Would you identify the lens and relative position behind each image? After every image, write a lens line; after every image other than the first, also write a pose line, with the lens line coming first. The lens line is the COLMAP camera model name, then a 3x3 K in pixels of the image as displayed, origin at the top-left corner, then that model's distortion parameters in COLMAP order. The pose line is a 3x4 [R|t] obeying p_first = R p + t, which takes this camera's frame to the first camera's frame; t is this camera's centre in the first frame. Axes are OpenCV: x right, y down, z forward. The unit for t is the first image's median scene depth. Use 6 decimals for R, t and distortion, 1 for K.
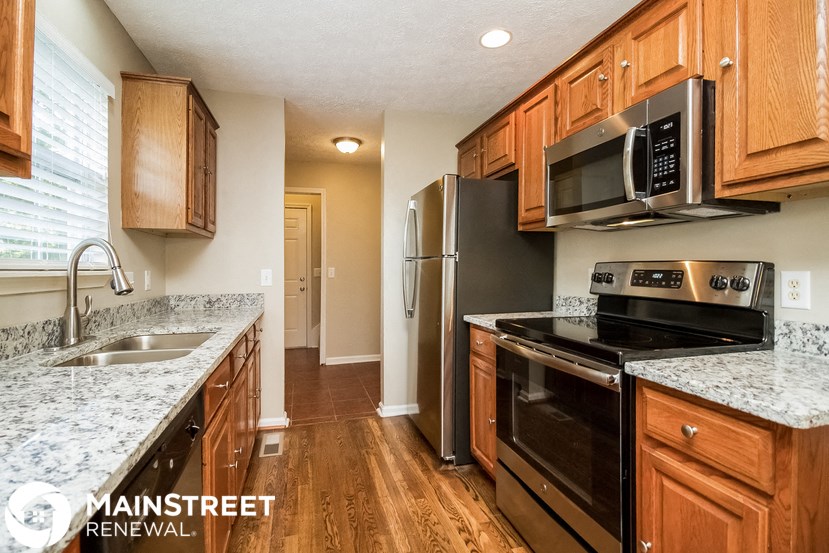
lens RADIAL K [[361.6, 0, 414.5], [0, 361.6, 276.5], [0, 0, 1]] dist [-0.000194, 0.000029]
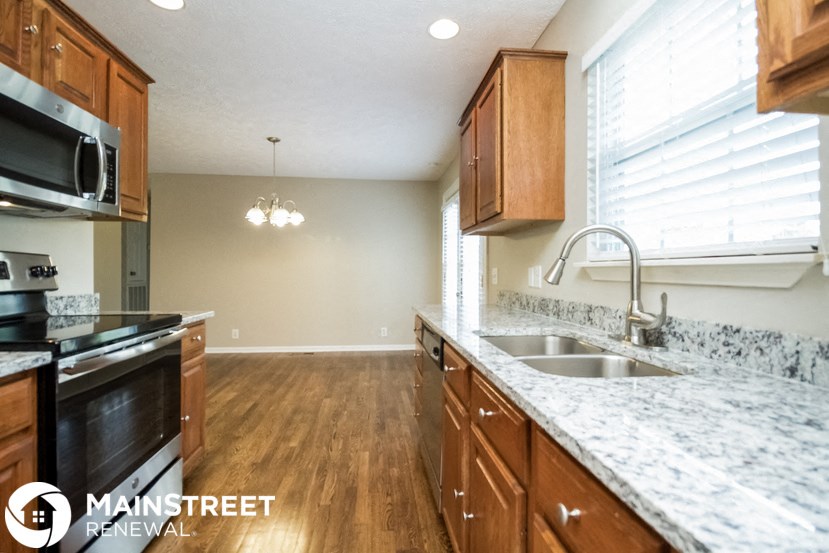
lens RADIAL K [[361.6, 0, 414.5], [0, 361.6, 276.5], [0, 0, 1]] dist [-0.000194, 0.000029]
pose [[-0.992631, -0.003776, 0.121117, -0.525024], [-0.000239, 0.999574, 0.029202, -0.000171], [-0.121176, 0.028958, -0.992209, 1.987142]]
